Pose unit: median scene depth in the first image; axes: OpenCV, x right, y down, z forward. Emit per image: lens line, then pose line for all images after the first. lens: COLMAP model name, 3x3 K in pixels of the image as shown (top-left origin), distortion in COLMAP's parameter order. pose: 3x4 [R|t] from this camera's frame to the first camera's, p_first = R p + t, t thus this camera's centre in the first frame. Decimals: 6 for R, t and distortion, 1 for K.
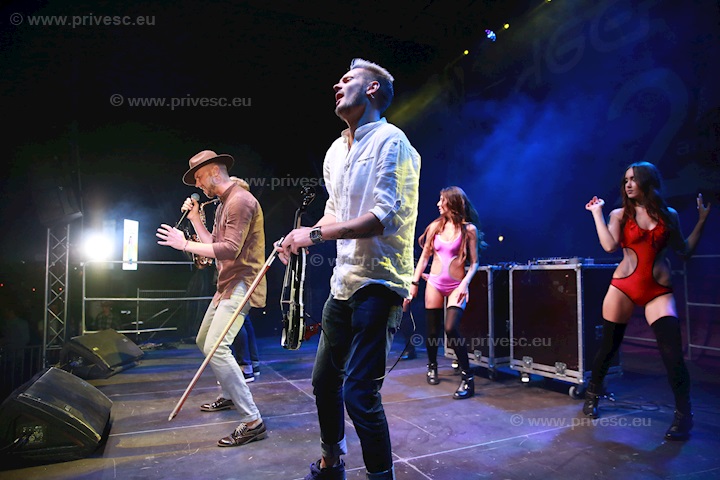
lens RADIAL K [[486.5, 0, 360.0], [0, 486.5, 240.0], [0, 0, 1]] dist [-0.111760, 0.080830]
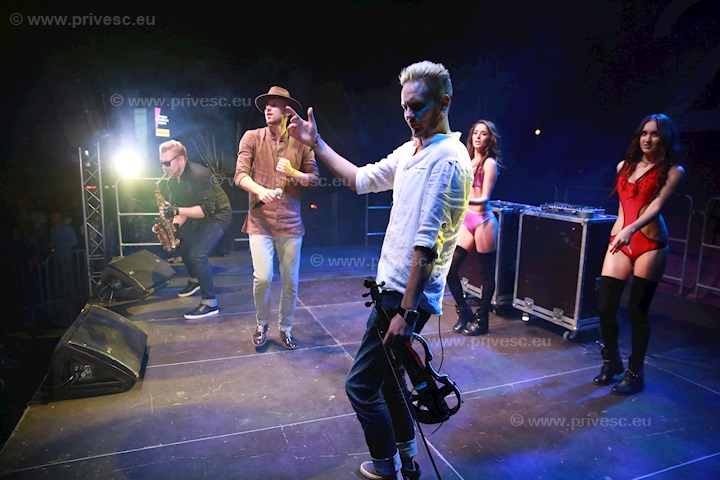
lens RADIAL K [[486.5, 0, 360.0], [0, 486.5, 240.0], [0, 0, 1]] dist [-0.111760, 0.080830]
pose [[0.997588, 0.031882, -0.061659, 0.041575], [-0.016740, 0.972560, 0.232050, -0.127498], [0.067365, -0.230458, 0.970748, -0.023887]]
